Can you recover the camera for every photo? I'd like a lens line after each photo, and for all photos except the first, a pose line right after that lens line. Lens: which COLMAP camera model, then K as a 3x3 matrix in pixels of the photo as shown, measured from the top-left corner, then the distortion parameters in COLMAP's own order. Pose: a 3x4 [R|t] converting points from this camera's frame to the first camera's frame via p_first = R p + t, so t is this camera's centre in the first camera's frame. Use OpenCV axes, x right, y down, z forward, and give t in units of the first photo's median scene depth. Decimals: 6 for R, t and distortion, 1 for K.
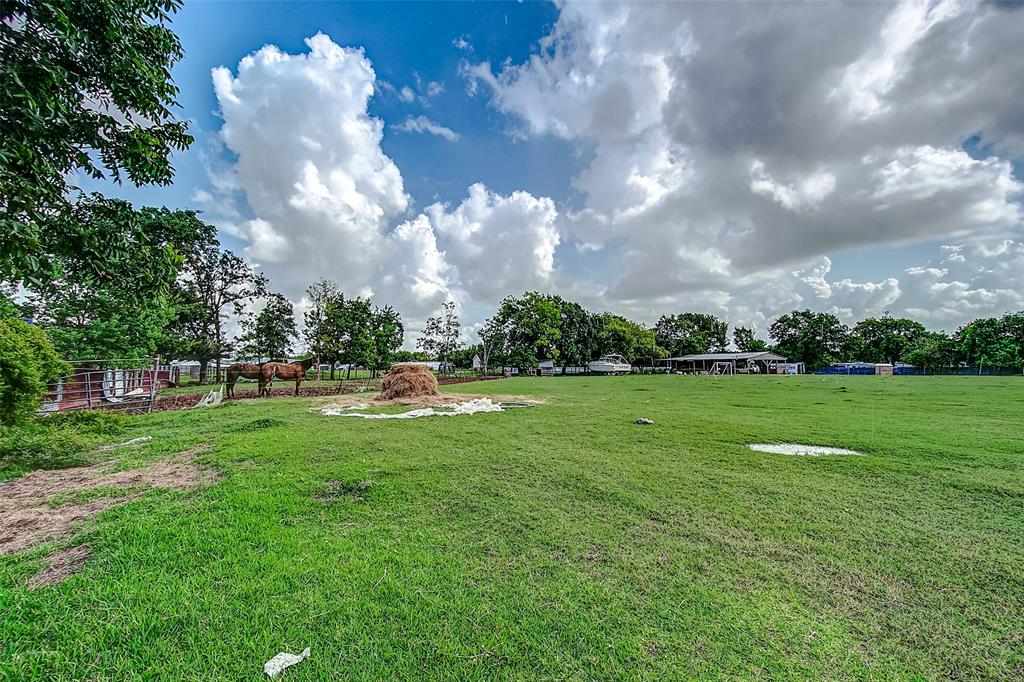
lens RADIAL K [[444.1, 0, 515.2], [0, 444.1, 347.6], [0, 0, 1]] dist [0.052087, -0.000210]
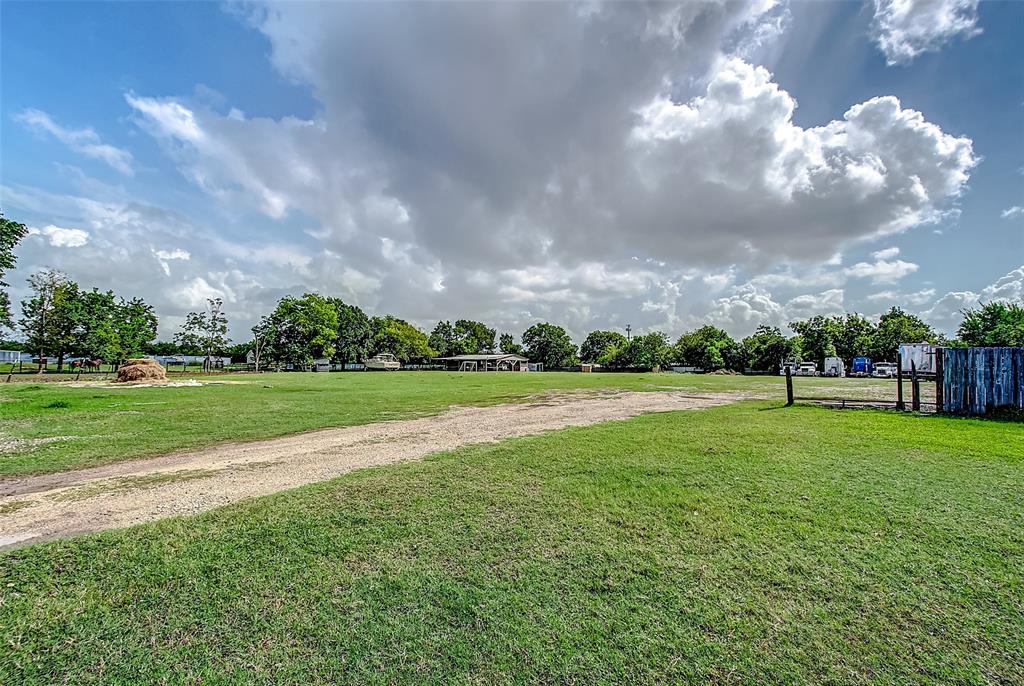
lens RADIAL K [[443.4, 0, 512.6], [0, 443.4, 352.0], [0, 0, 1]] dist [0.057973, -0.019893]
pose [[0.920479, 0.025559, 0.389956, 0.067825], [-0.031088, 0.999486, 0.007873, -0.008168], [-0.389554, -0.019370, 0.920800, -0.194944]]
